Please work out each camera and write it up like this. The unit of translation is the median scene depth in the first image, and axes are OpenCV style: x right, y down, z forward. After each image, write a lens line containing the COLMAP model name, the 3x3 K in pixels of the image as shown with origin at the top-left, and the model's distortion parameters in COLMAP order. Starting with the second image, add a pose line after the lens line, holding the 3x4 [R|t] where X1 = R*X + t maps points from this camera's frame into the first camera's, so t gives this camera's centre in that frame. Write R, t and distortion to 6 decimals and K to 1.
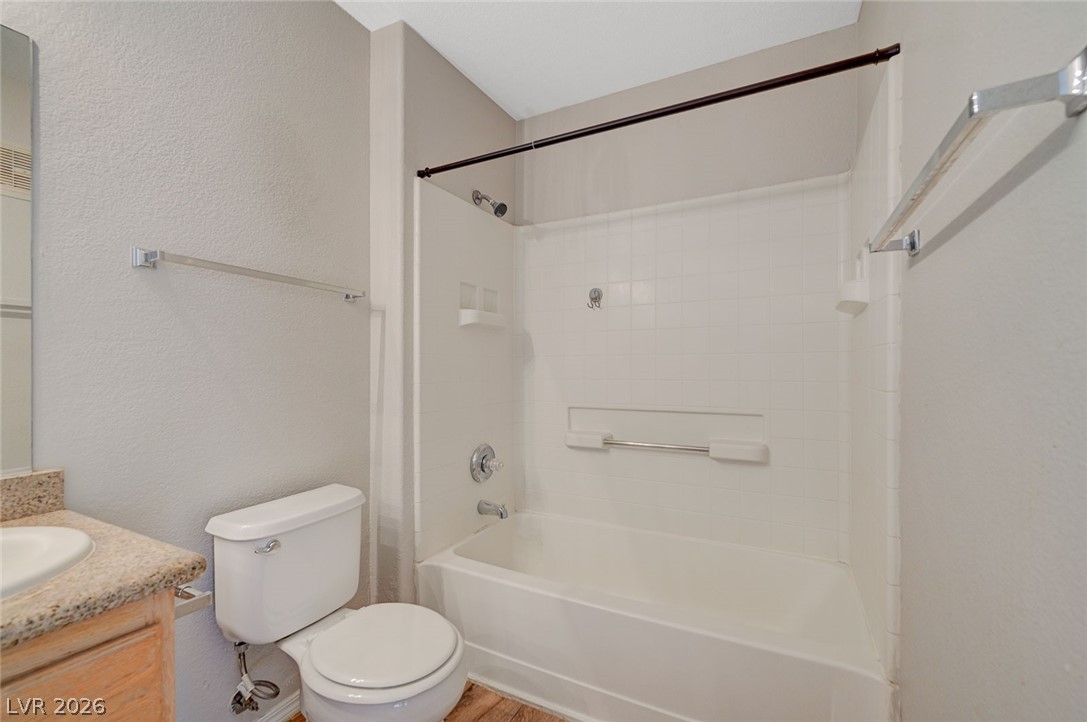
lens RADIAL K [[462.5, 0, 545.3], [0, 462.5, 366.5], [0, 0, 1]] dist [0.001964, 0.000039]
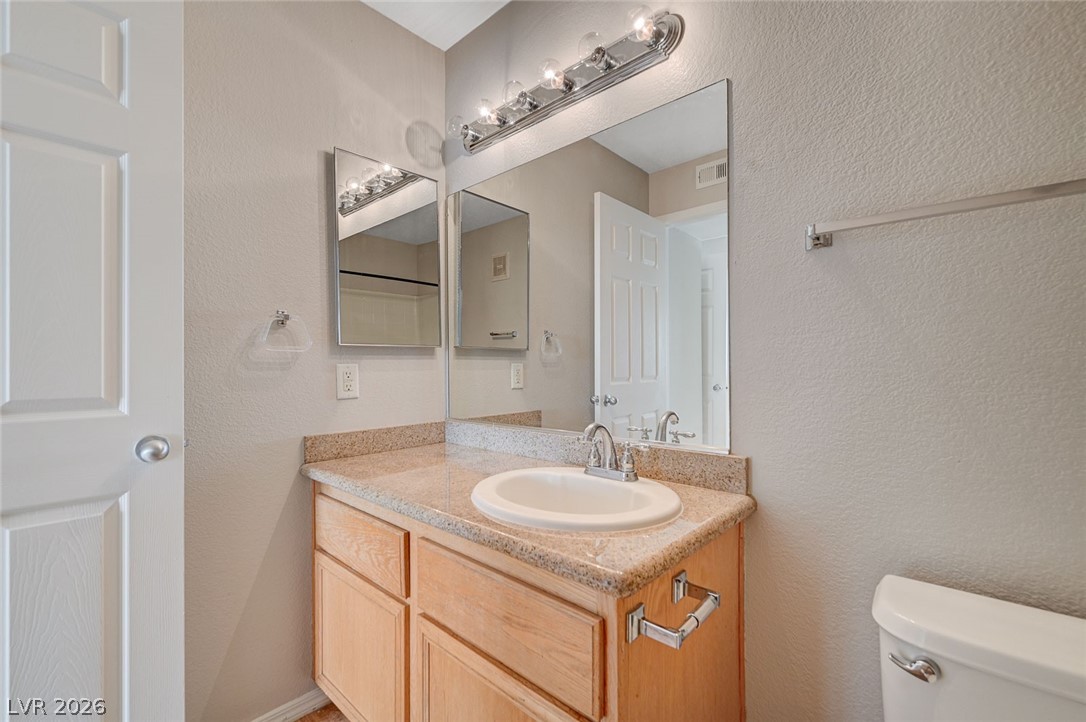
lens RADIAL K [[462.1, 0, 544.8], [0, 462.1, 366.5], [0, 0, 1]] dist [0.001964, 0.000039]
pose [[-0.256597, 0.003350, -0.966513, 0.107523], [0.008580, 0.999962, 0.001188, 0.002772], [0.966480, -0.007988, -0.256617, 0.733993]]
